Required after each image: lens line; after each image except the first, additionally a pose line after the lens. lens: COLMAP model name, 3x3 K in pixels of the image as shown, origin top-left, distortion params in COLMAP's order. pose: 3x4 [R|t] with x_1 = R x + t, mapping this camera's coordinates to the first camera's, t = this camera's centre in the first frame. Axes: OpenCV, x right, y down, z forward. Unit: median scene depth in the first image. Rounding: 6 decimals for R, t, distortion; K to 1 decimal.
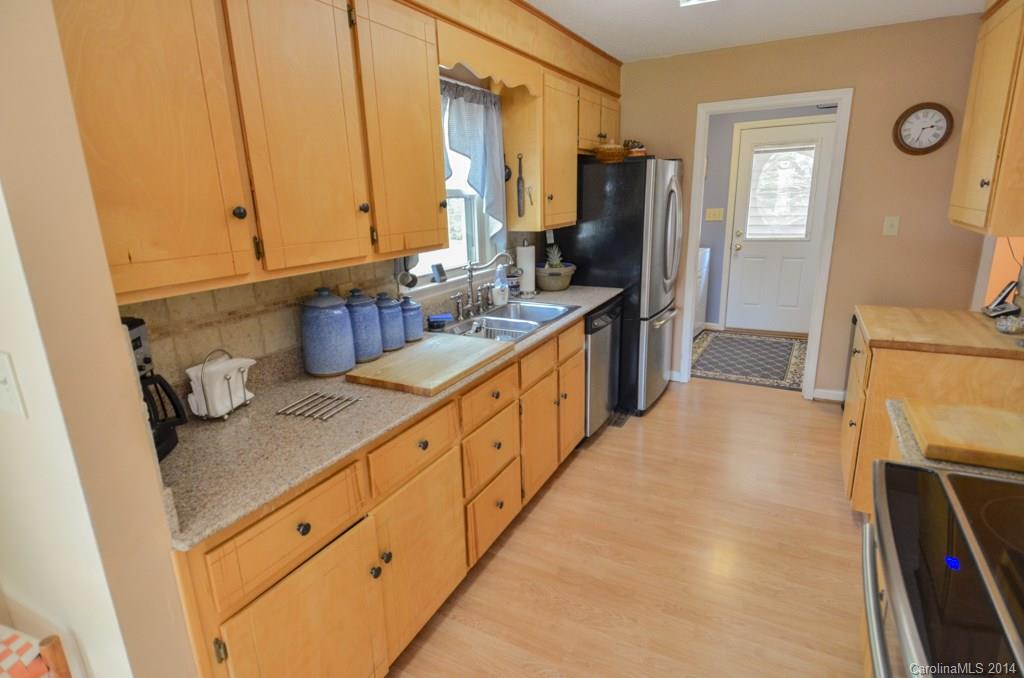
lens RADIAL K [[532.5, 0, 514.1], [0, 532.5, 339.5], [0, 0, 1]] dist [0.047960, -0.022974]
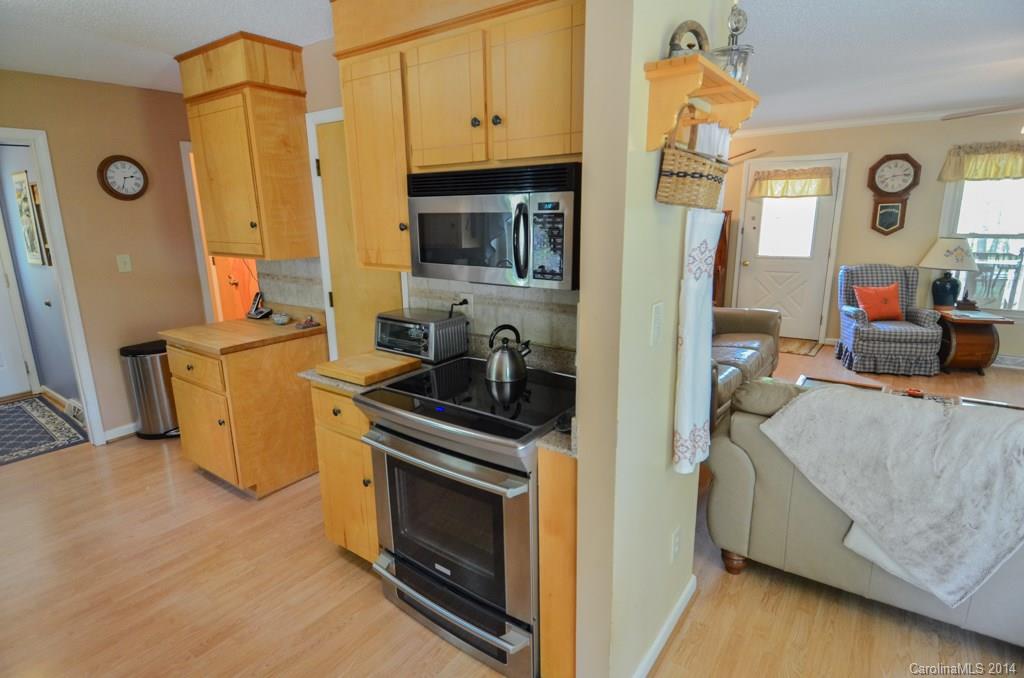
lens RADIAL K [[532.5, 0, 509.4], [0, 532.5, 341.9], [0, 0, 1]] dist [0.047960, -0.022974]
pose [[0.158301, -0.209867, 0.964830, -0.237302], [0.277153, 0.947312, 0.160583, -0.017285], [-0.947696, 0.241985, 0.208125, 0.066634]]
